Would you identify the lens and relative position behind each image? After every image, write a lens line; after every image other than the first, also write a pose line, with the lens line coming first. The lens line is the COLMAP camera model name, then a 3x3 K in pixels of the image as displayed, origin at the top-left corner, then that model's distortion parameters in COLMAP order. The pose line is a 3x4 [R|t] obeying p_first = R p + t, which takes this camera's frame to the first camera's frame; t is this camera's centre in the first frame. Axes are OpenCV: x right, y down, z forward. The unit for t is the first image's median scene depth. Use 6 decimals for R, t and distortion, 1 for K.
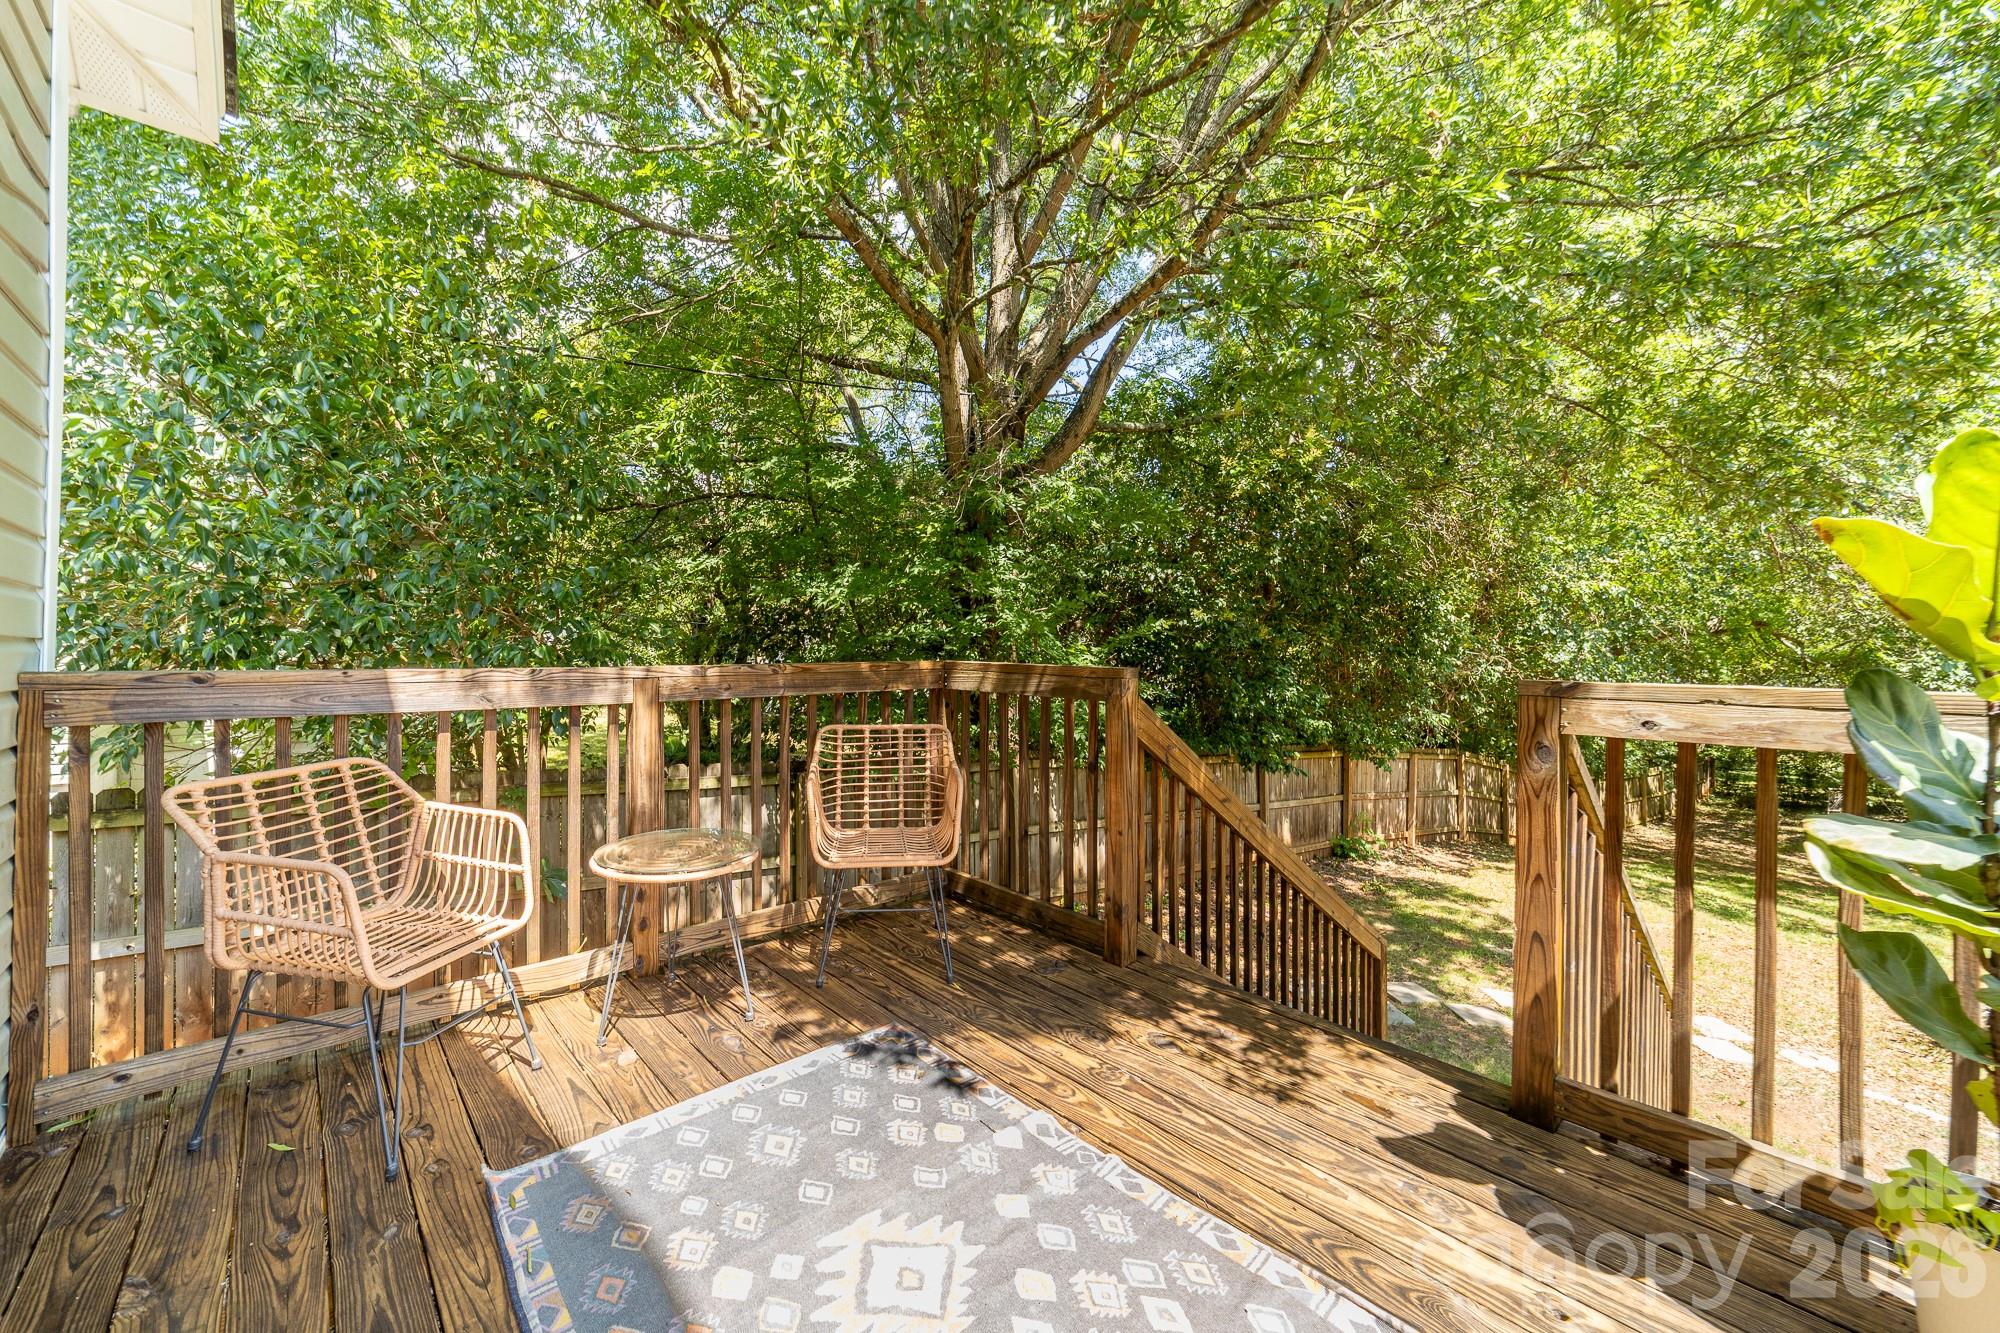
lens RADIAL K [[769.7, 0, 985.8], [0, 769.7, 655.8], [0, 0, 1]] dist [0.002133, 0.000527]
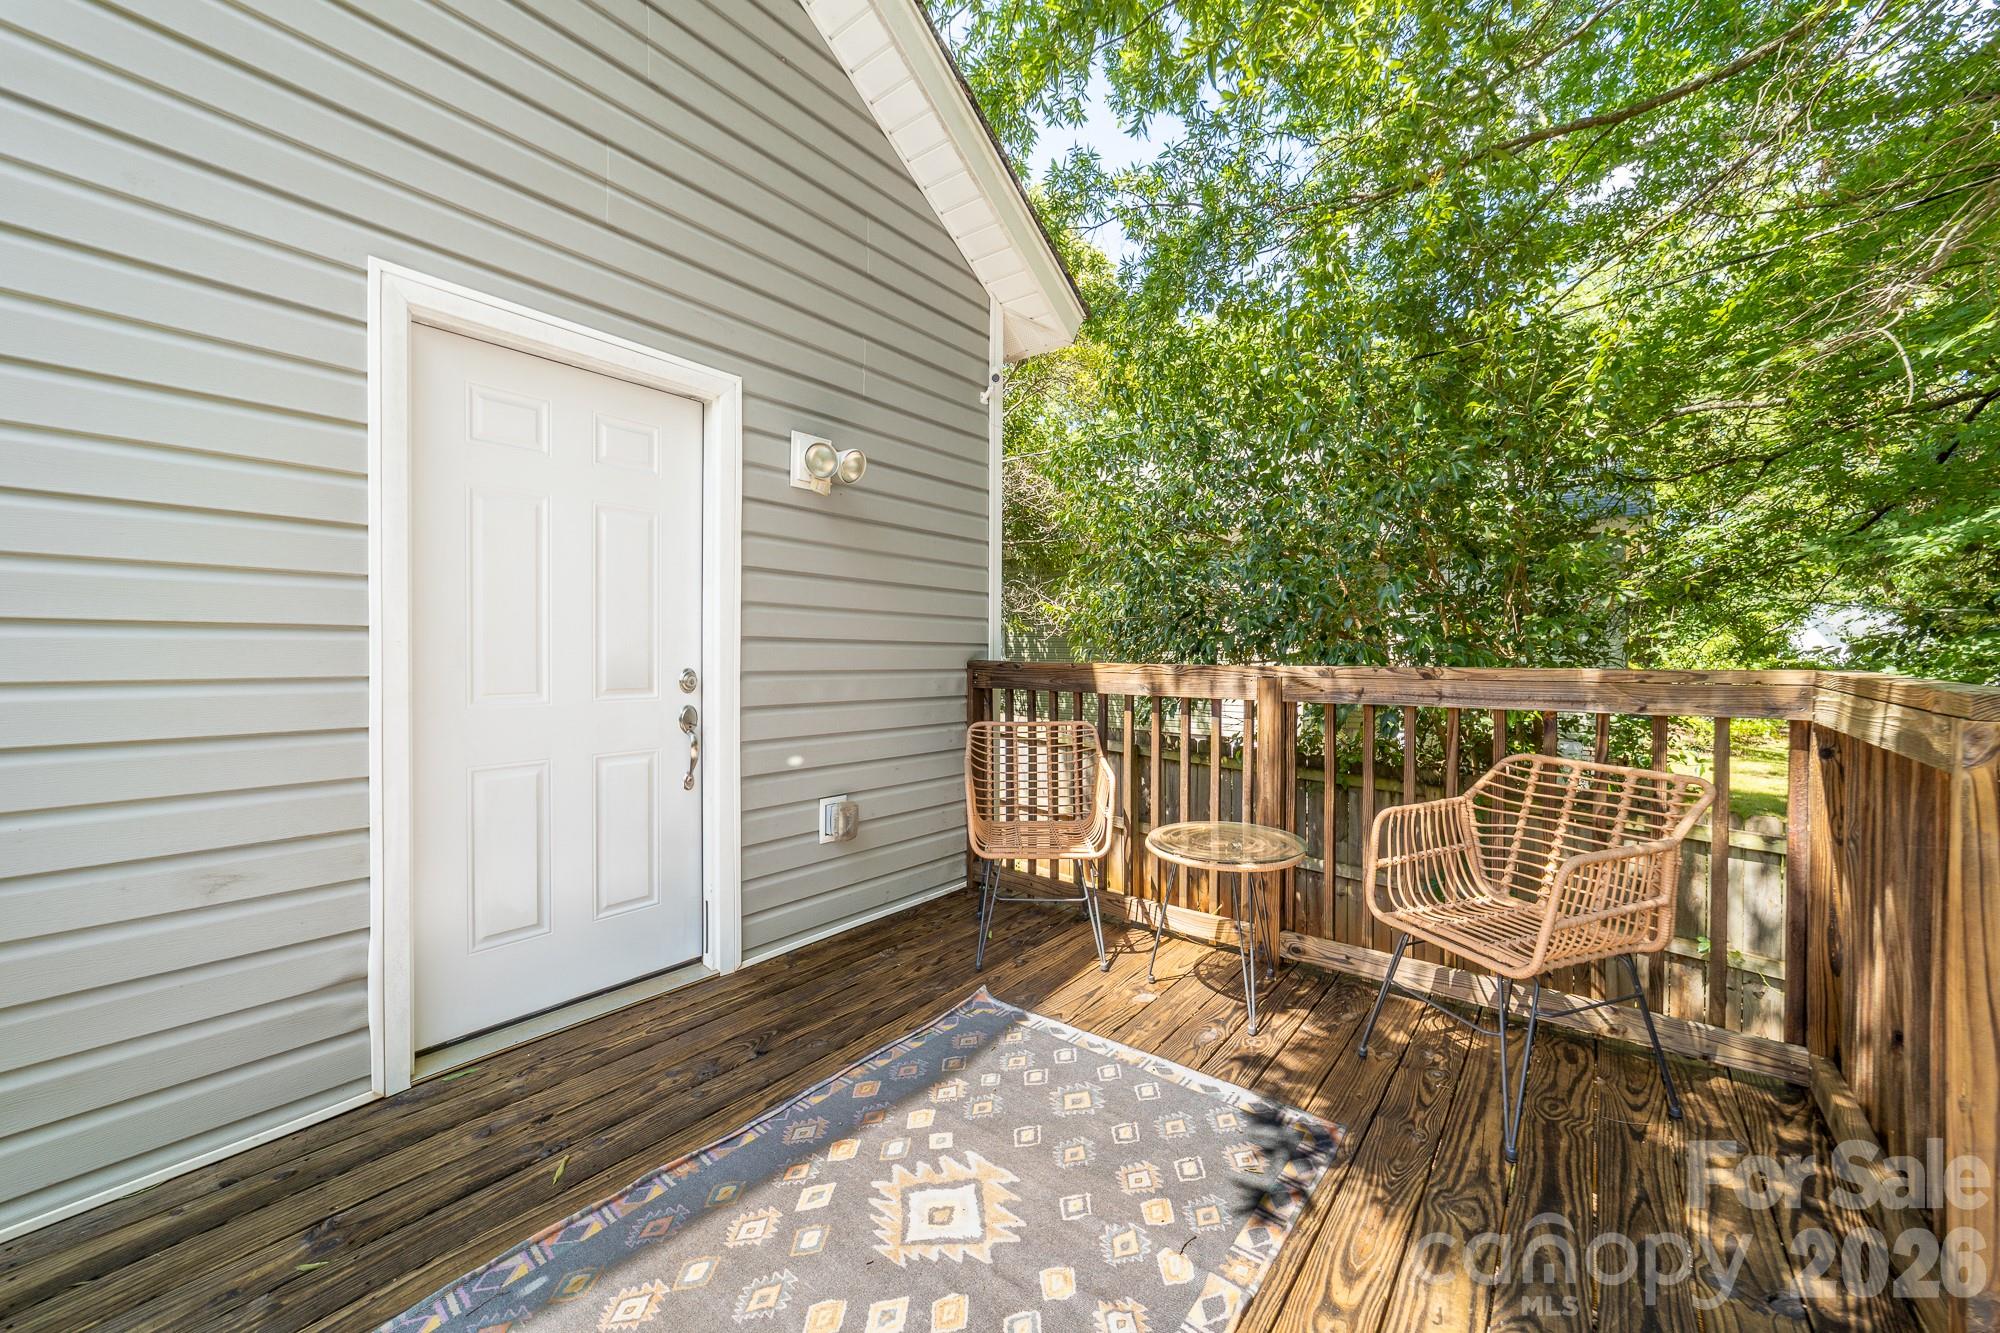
lens RADIAL K [[769.7, 0, 988.5], [0, 769.7, 661.3], [0, 0, 1]] dist [0.002133, 0.000527]
pose [[0.166069, 0.008243, -0.986080, 0.624206], [-0.010722, 0.999921, 0.006553, 0.008471], [0.986056, 0.009484, 0.166144, 0.555337]]
